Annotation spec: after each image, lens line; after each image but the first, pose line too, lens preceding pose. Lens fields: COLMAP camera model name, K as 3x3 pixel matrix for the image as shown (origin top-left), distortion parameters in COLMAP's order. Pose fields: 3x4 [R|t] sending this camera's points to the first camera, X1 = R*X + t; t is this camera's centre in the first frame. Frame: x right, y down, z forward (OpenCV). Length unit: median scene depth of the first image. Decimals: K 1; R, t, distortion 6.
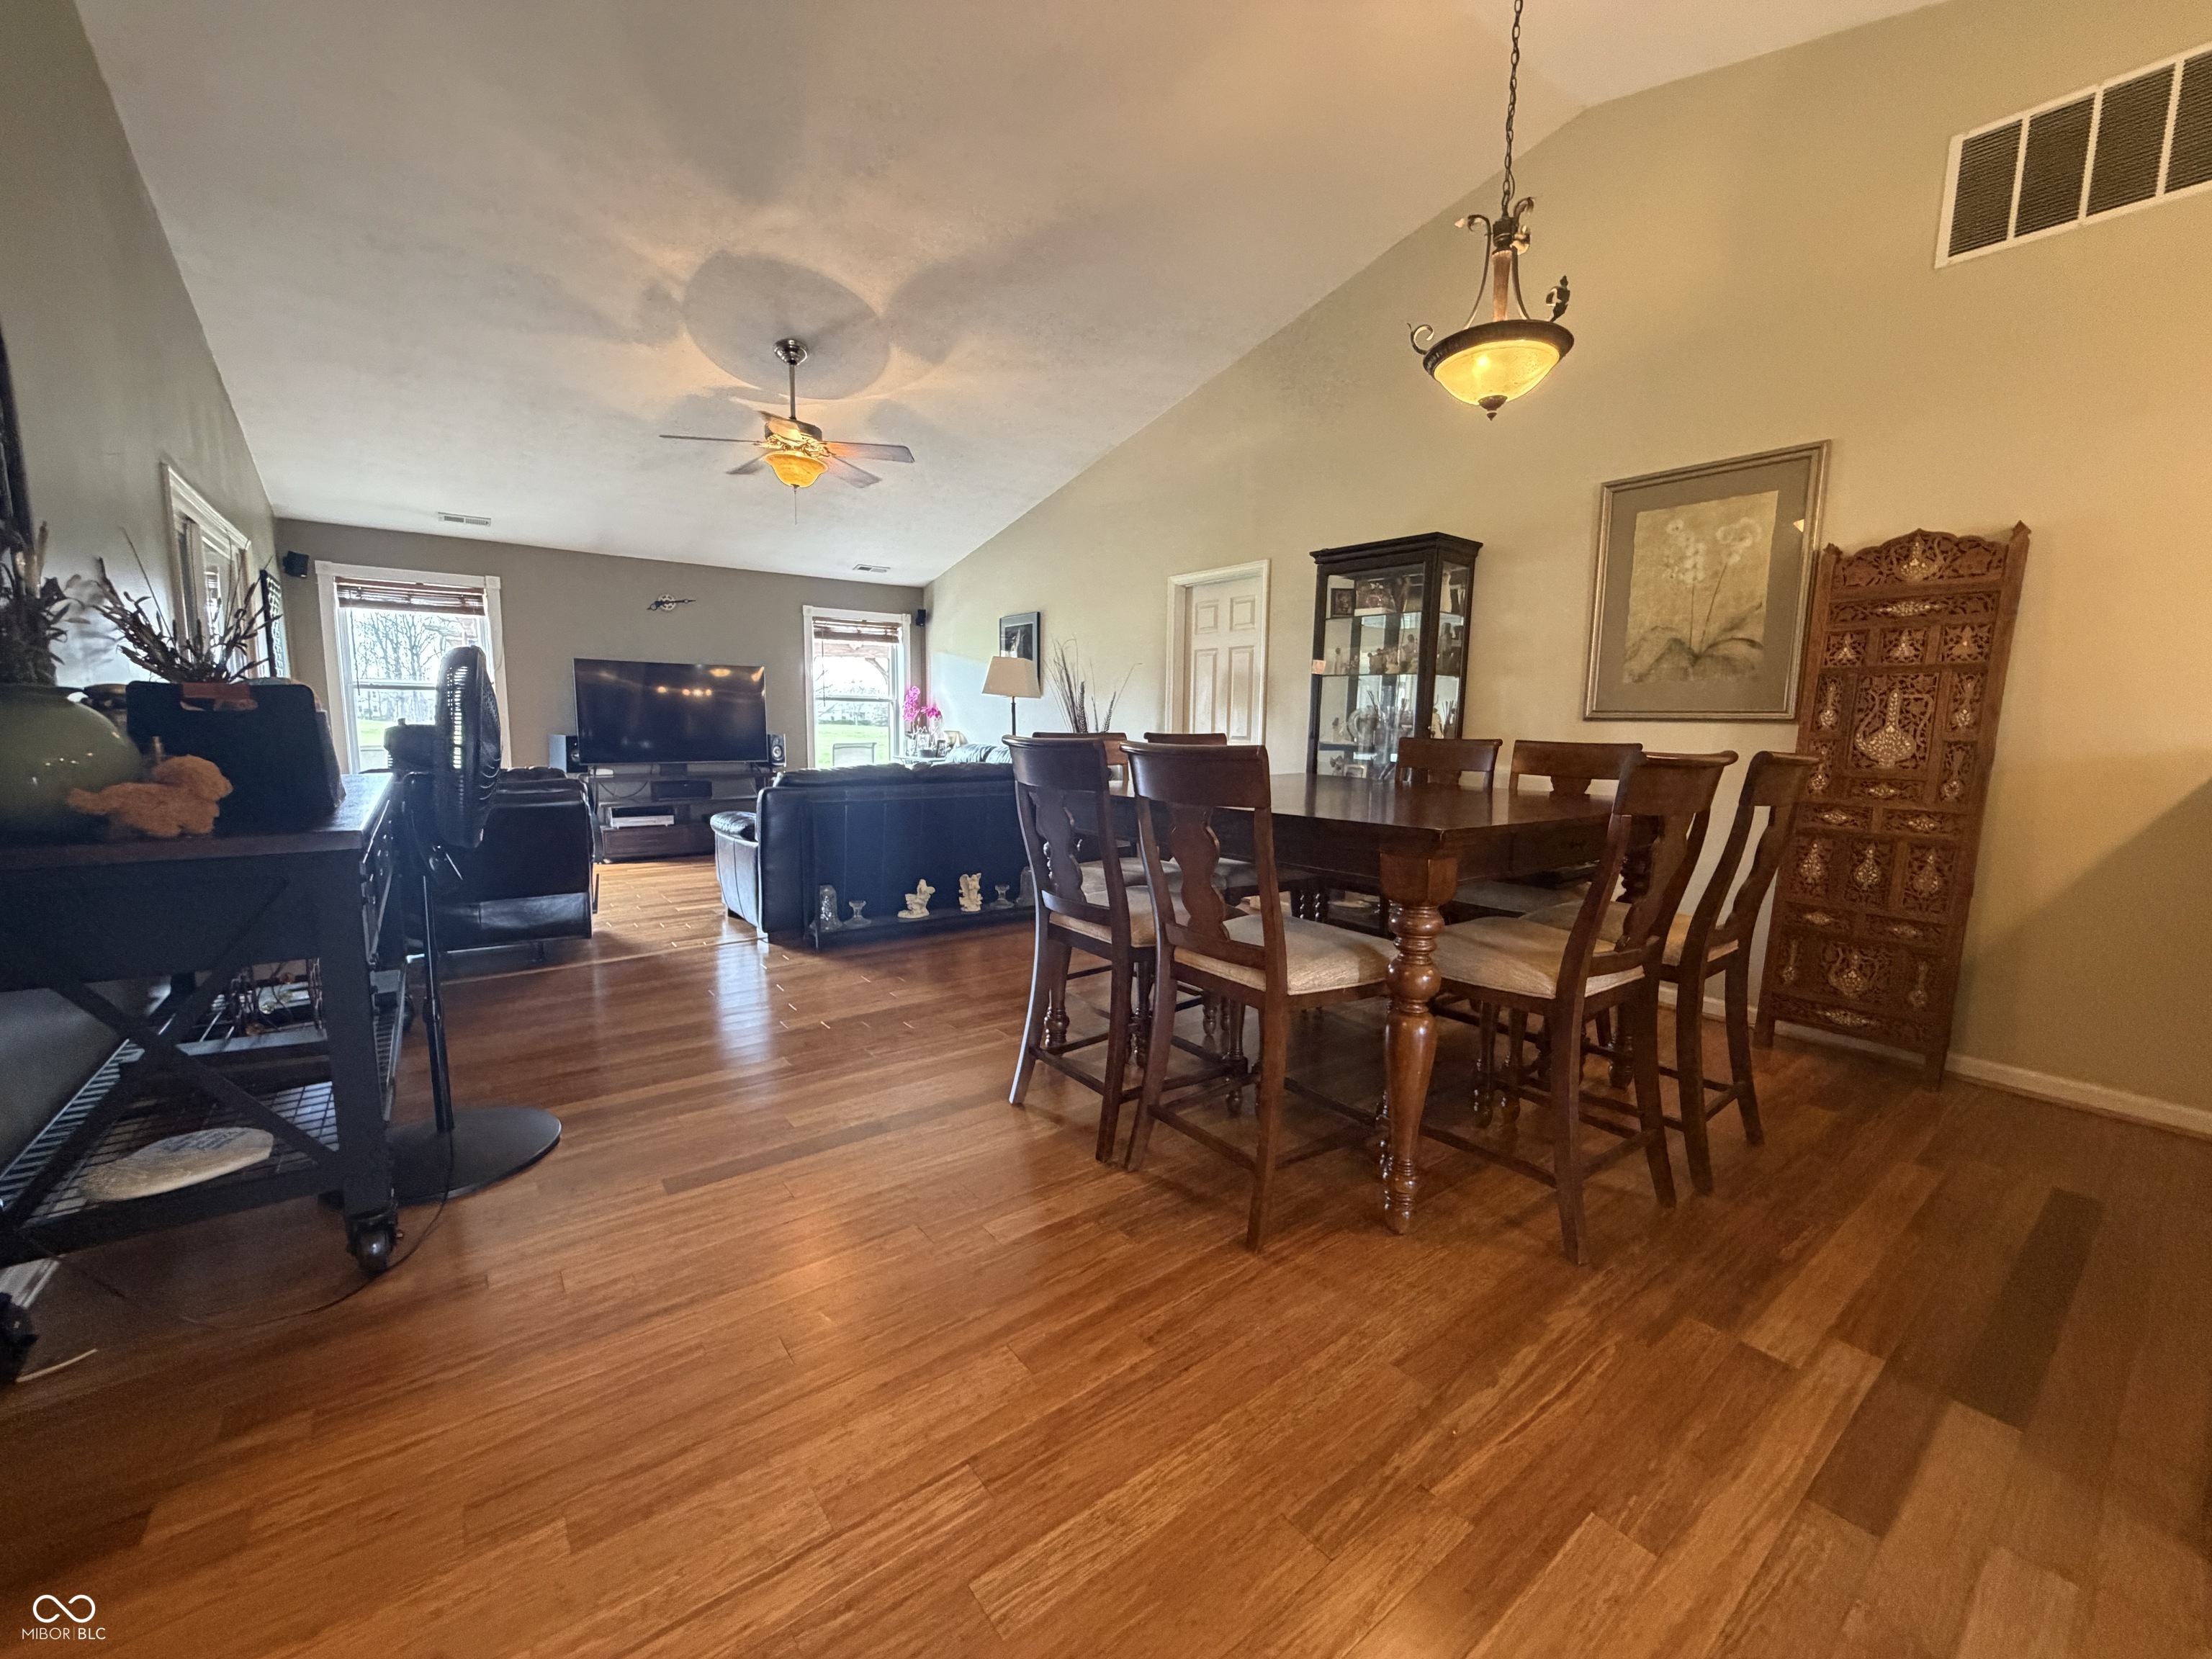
lens RADIAL K [[882.1, 0, 1103.7], [0, 882.1, 829.5], [0, 0, 1]] dist [-0.000172, -0.000252]
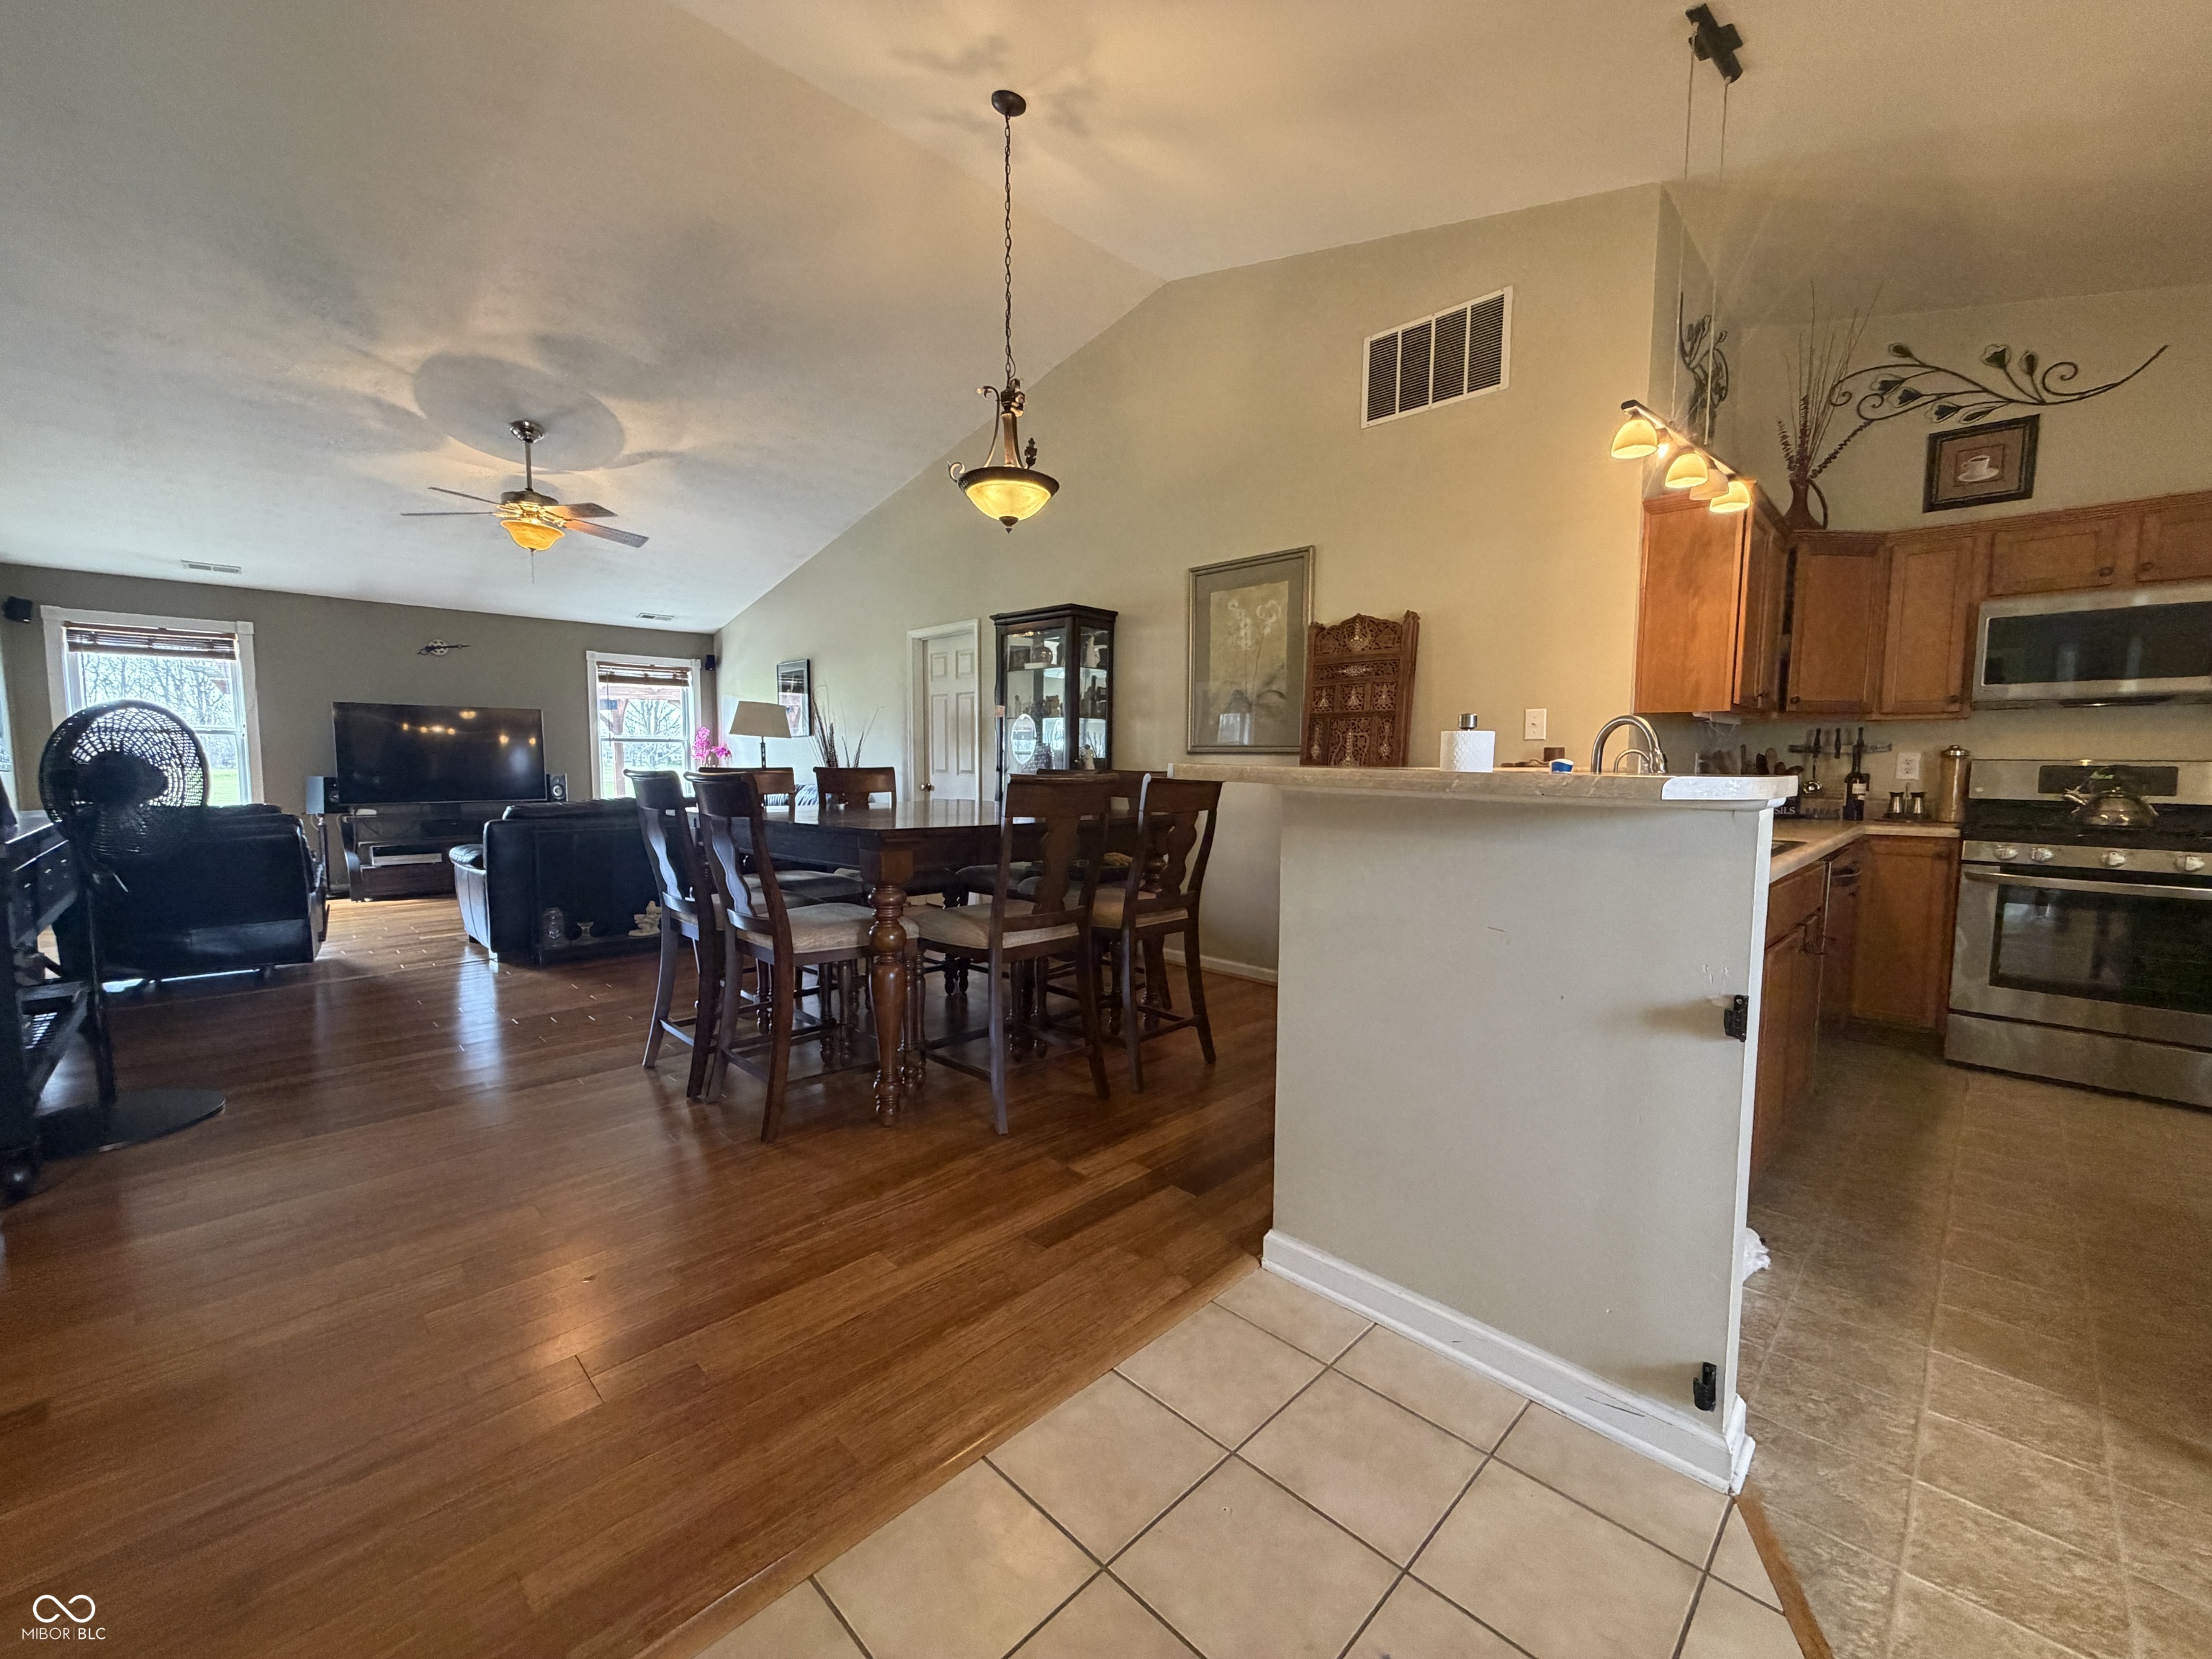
lens RADIAL K [[882.1, 0, 1103.7], [0, 882.1, 829.5], [0, 0, 1]] dist [-0.000172, -0.000252]
pose [[0.990969, -0.018869, 0.132756, 0.235895], [0.024510, 0.998859, -0.040983, 0.028912], [-0.131831, 0.043867, 0.990301, -0.201701]]
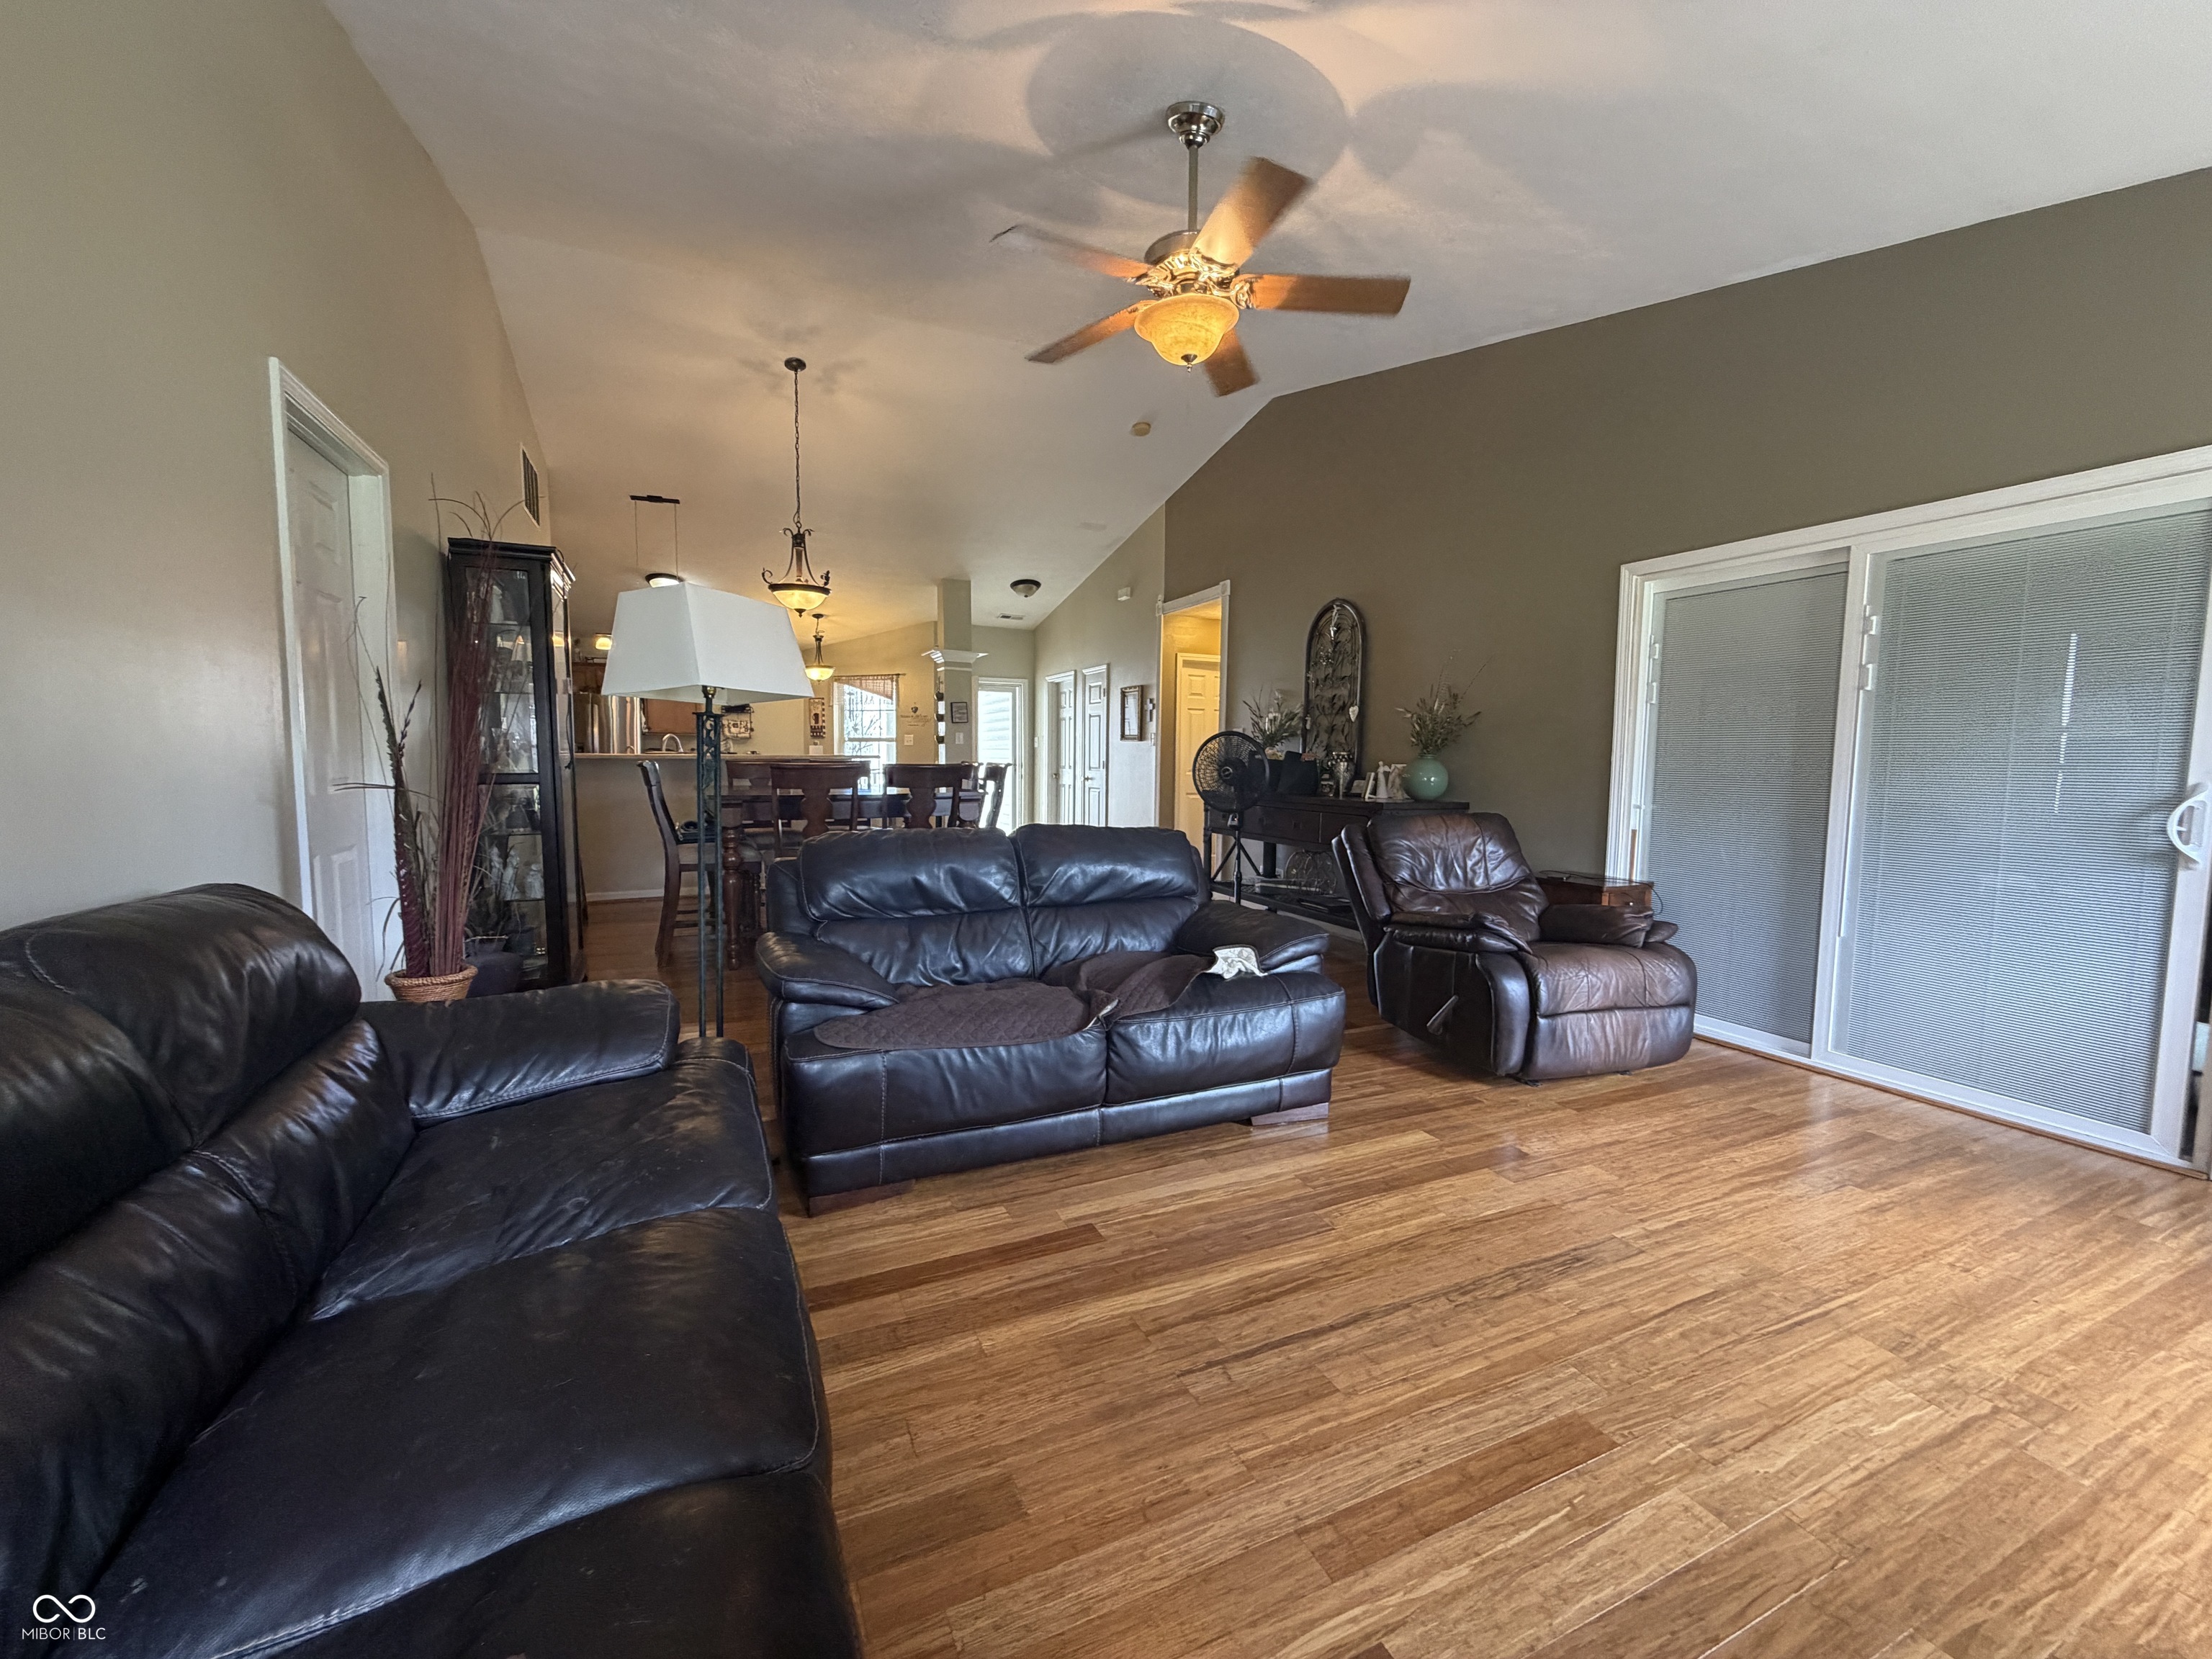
lens RADIAL K [[882.4, 0, 1103.5], [0, 882.4, 829.8], [0, 0, 1]] dist [0.000731, -0.000142]
pose [[-0.977997, -0.041201, 0.204512, -0.358409], [0.002630, 0.977792, 0.209563, -0.201071], [-0.208604, 0.205490, -0.956169, 1.525466]]
